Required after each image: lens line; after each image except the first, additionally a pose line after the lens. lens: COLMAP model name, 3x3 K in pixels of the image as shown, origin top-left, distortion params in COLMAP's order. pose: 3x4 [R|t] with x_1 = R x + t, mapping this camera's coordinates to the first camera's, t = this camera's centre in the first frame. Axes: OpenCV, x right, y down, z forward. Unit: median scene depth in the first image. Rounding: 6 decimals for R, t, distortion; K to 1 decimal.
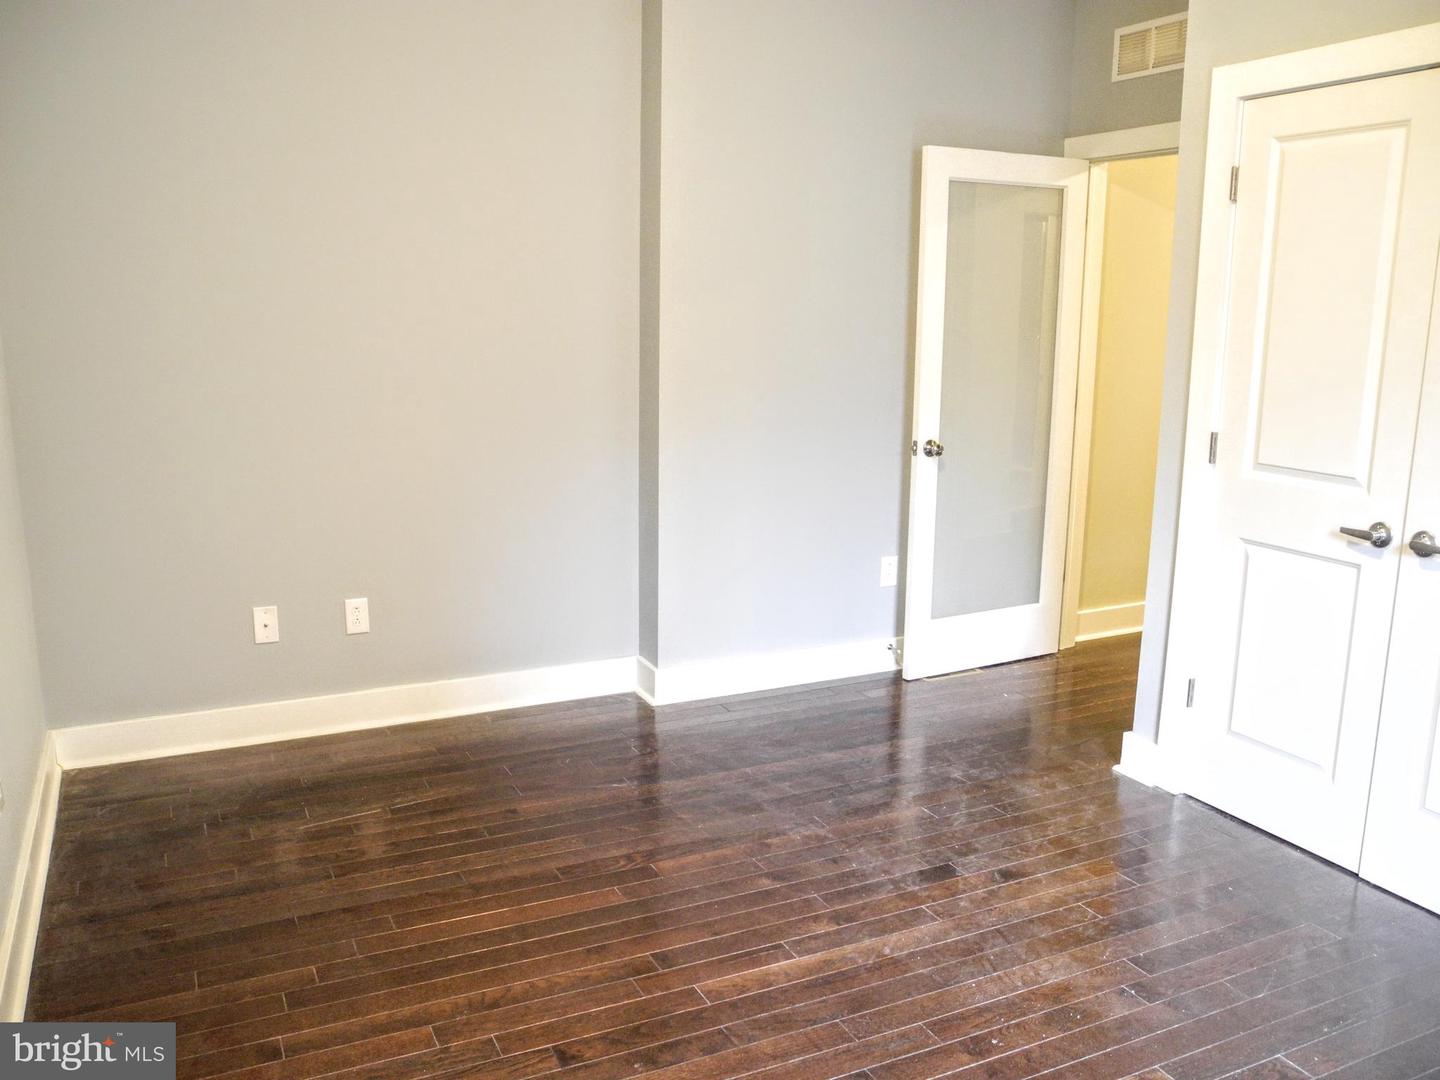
lens RADIAL K [[1188.2, 0, 715.2], [0, 1188.2, 540.1], [0, 0, 1]] dist [-0.132447, 0.117640]
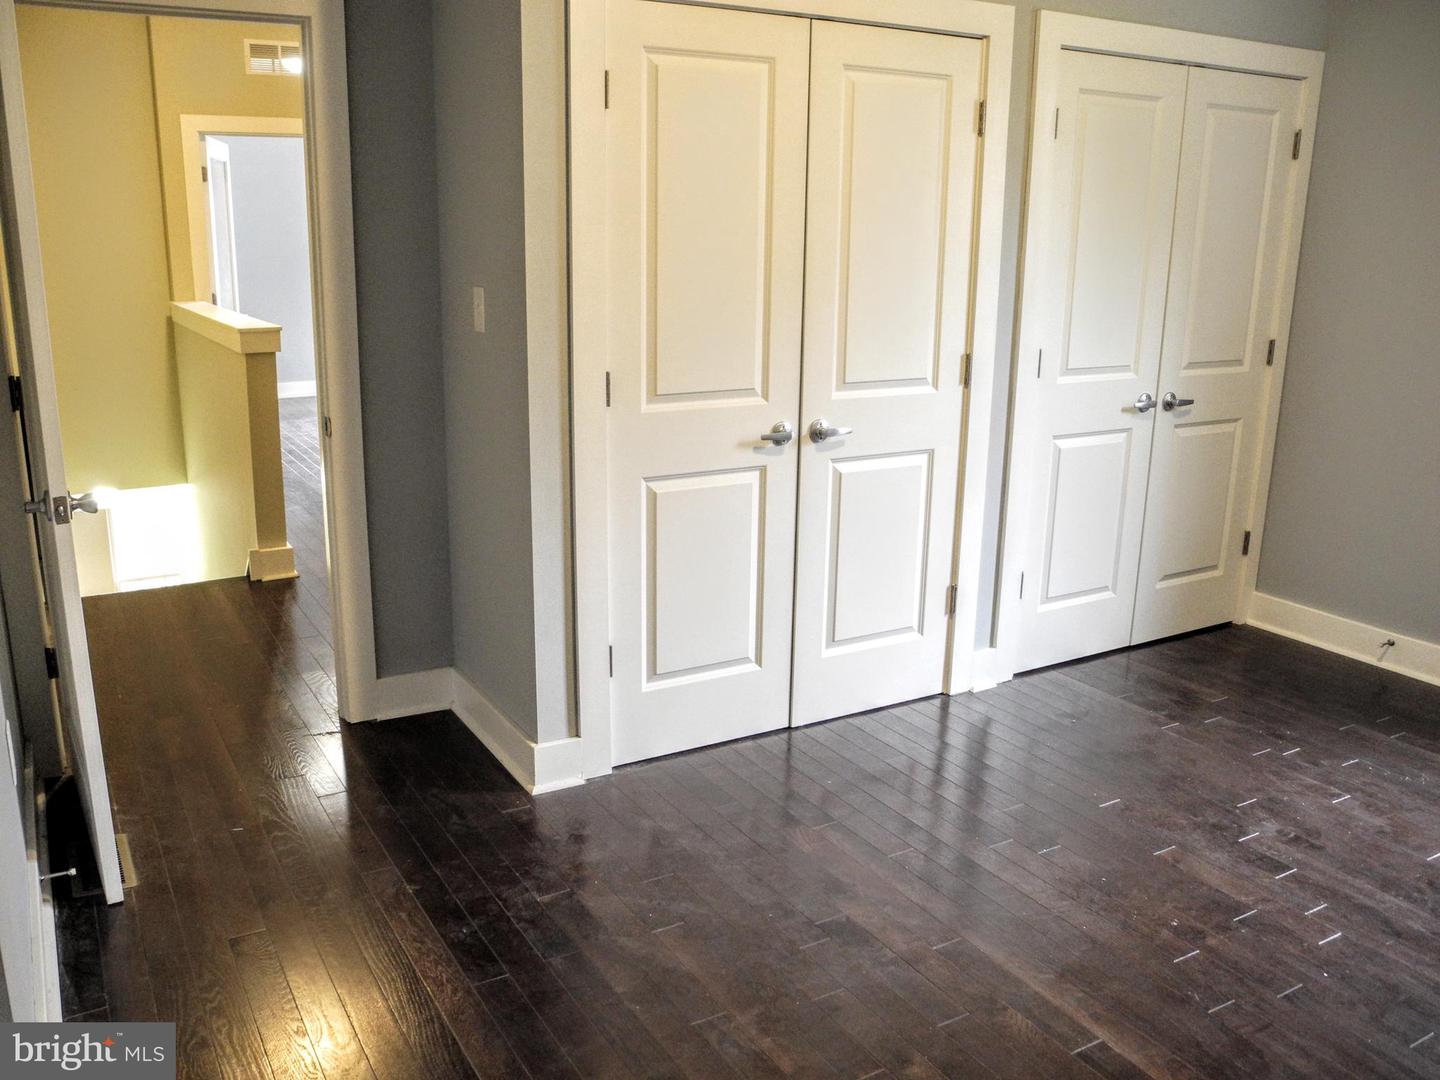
lens RADIAL K [[1188.2, 0, 707.4], [0, 1188.2, 548.5], [0, 0, 1]] dist [-0.132447, 0.117640]
pose [[-0.060540, -0.265852, 0.962111, -0.543935], [0.191026, 0.942977, 0.272585, -0.222562], [-0.979716, 0.200291, -0.006303, 1.078033]]
